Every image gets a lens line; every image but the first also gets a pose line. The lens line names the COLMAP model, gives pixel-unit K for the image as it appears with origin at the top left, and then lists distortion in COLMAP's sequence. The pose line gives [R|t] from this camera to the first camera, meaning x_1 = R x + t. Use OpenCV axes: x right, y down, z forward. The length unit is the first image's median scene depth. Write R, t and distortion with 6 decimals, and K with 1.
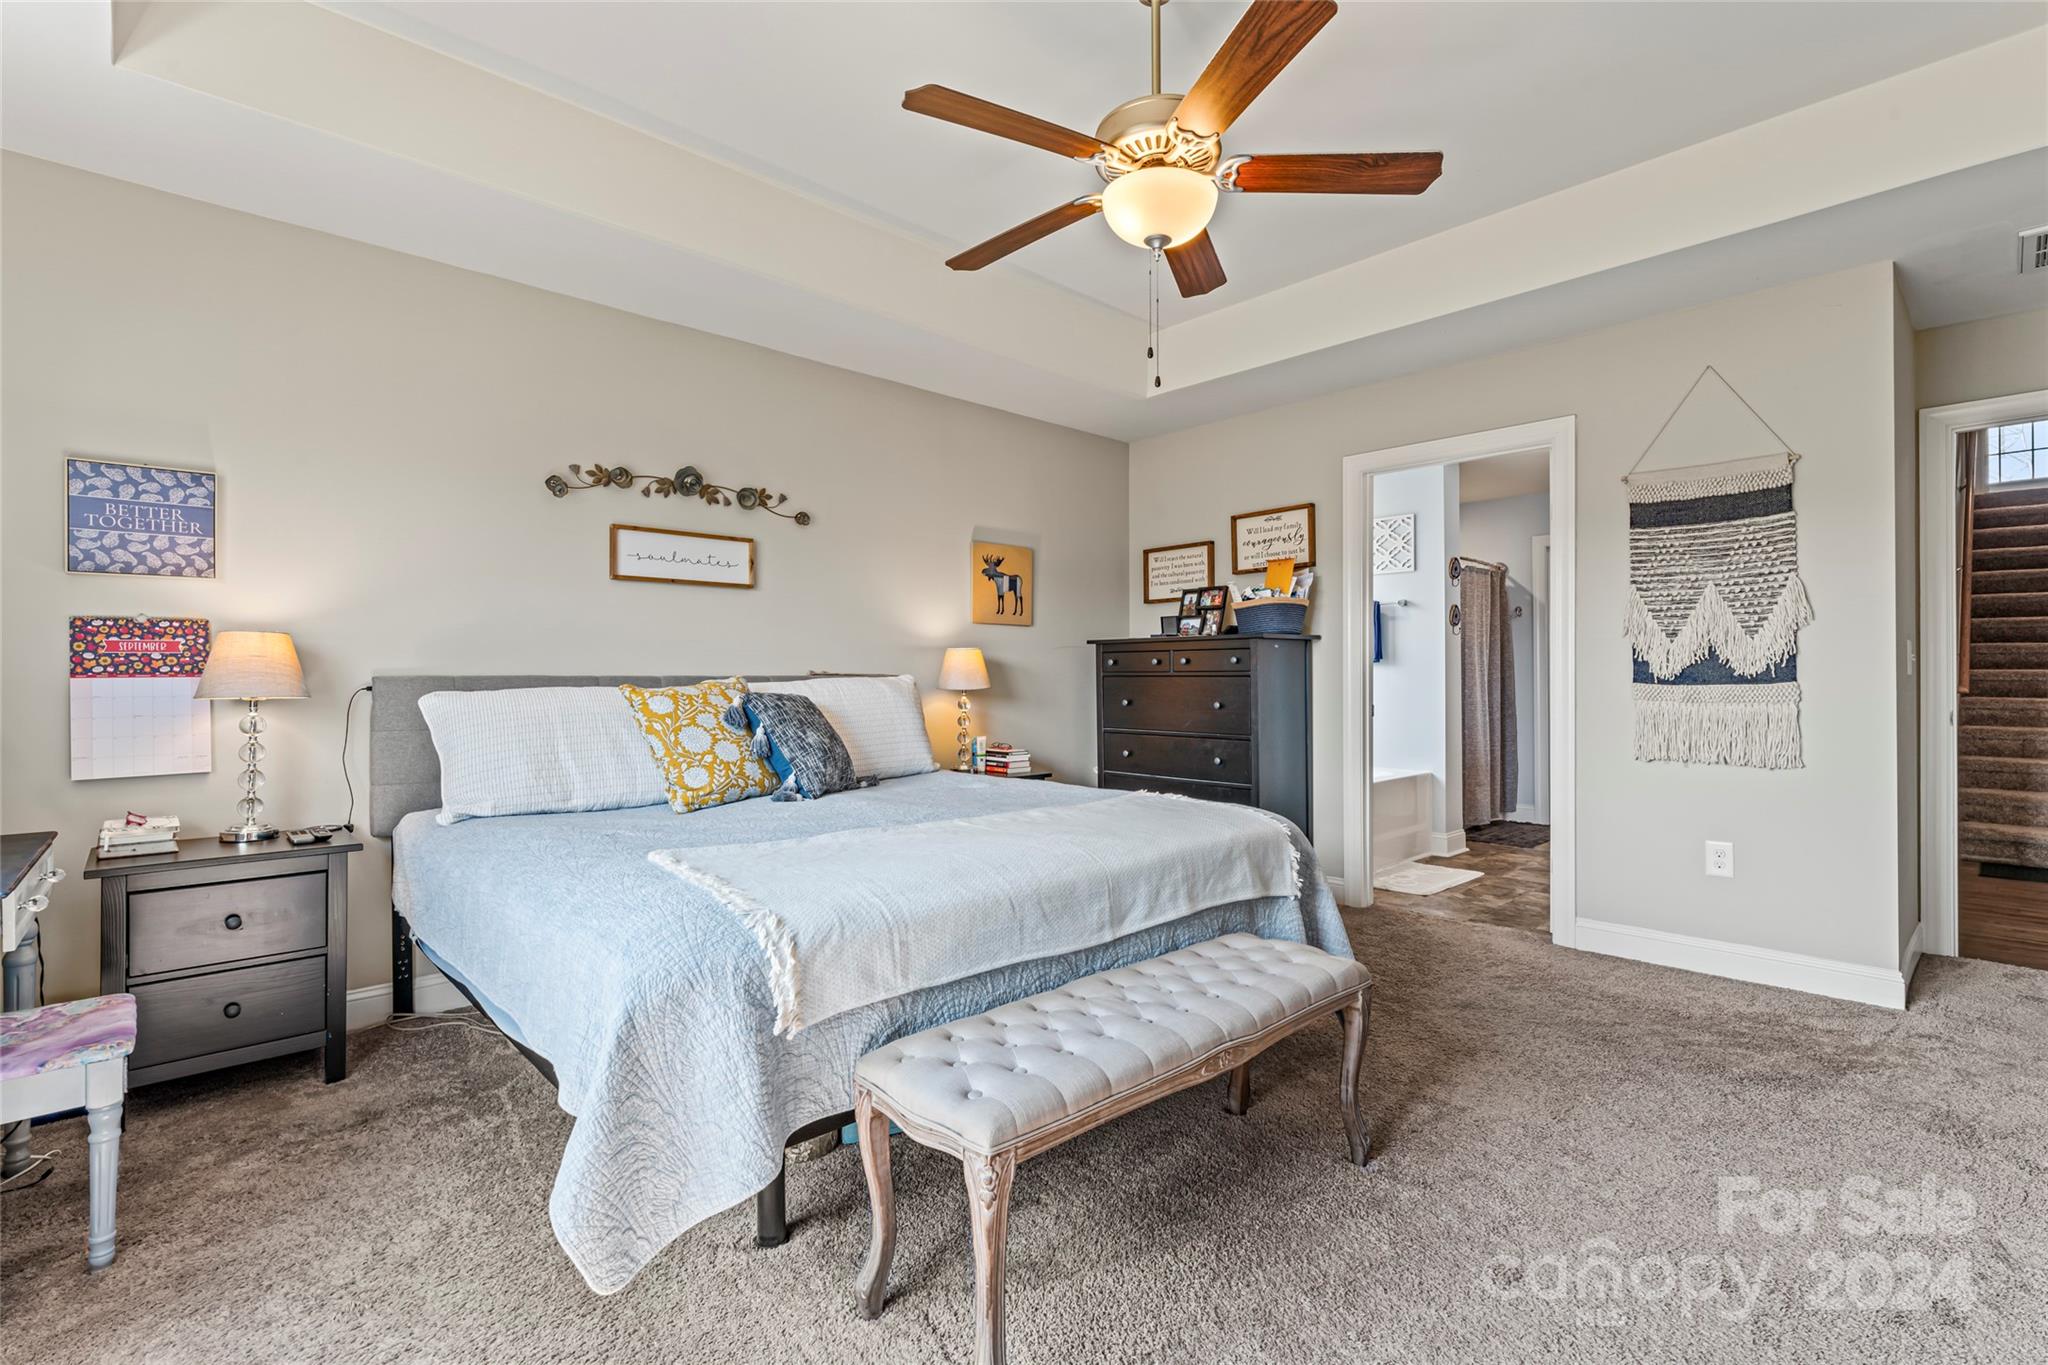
lens RADIAL K [[922.9, 0, 1018.7], [0, 922.9, 674.5], [0, 0, 1]] dist [-0.000917, -0.000310]
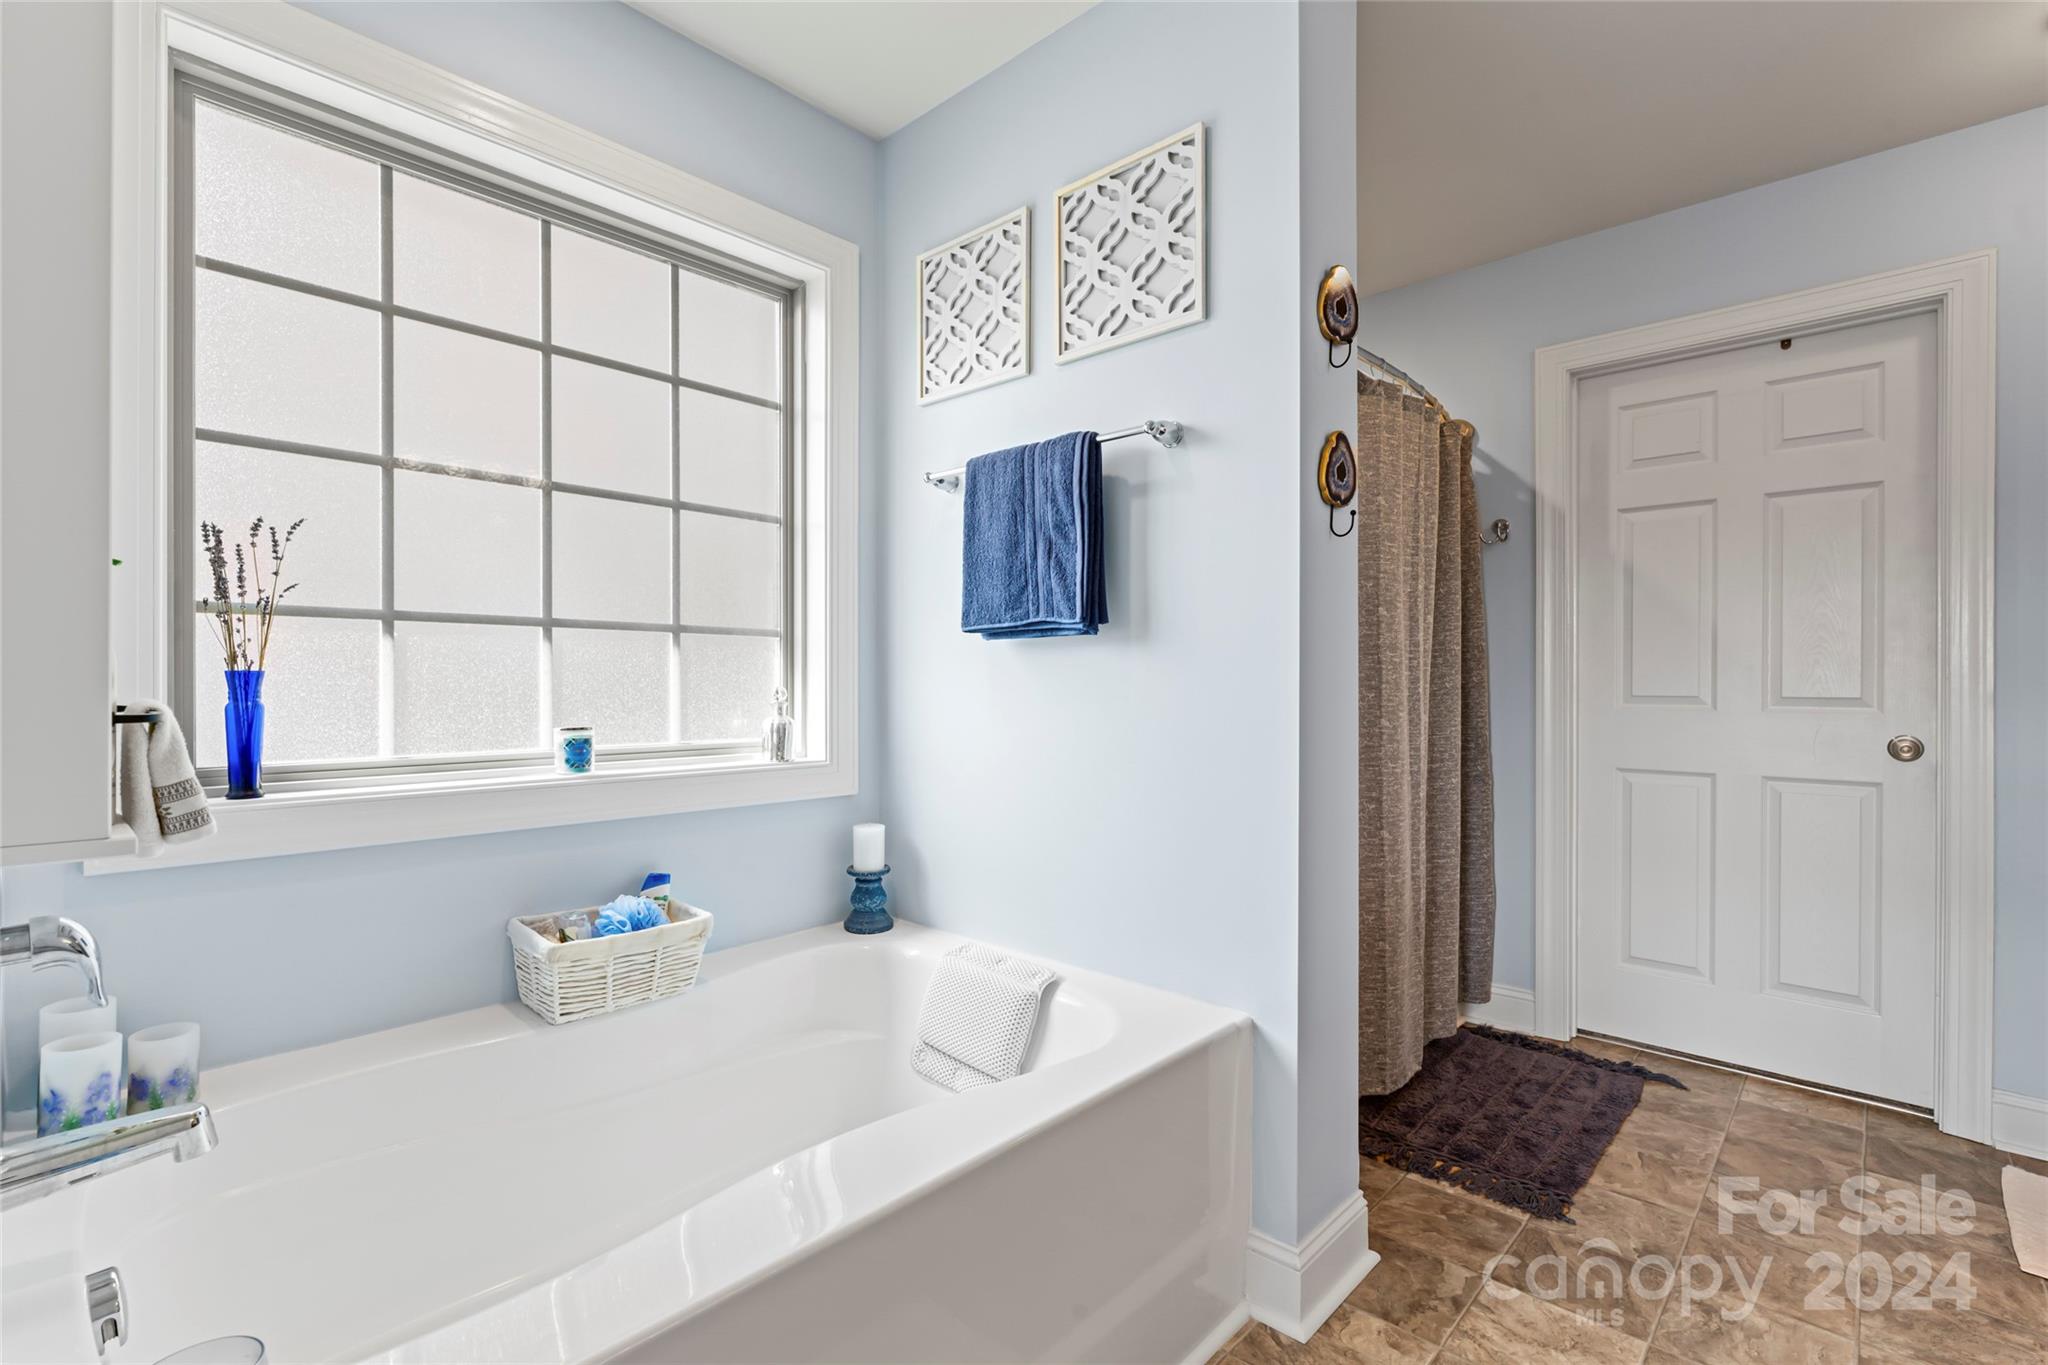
lens RADIAL K [[917.5, 0, 1020.0], [0, 917.5, 684.7], [0, 0, 1]] dist [-0.001202, -0.000076]
pose [[0.997575, 0.005776, 0.069357, 0.306379], [-0.006048, 0.999975, 0.003721, 0.002483], [-0.069333, -0.004132, 0.997585, 0.622507]]
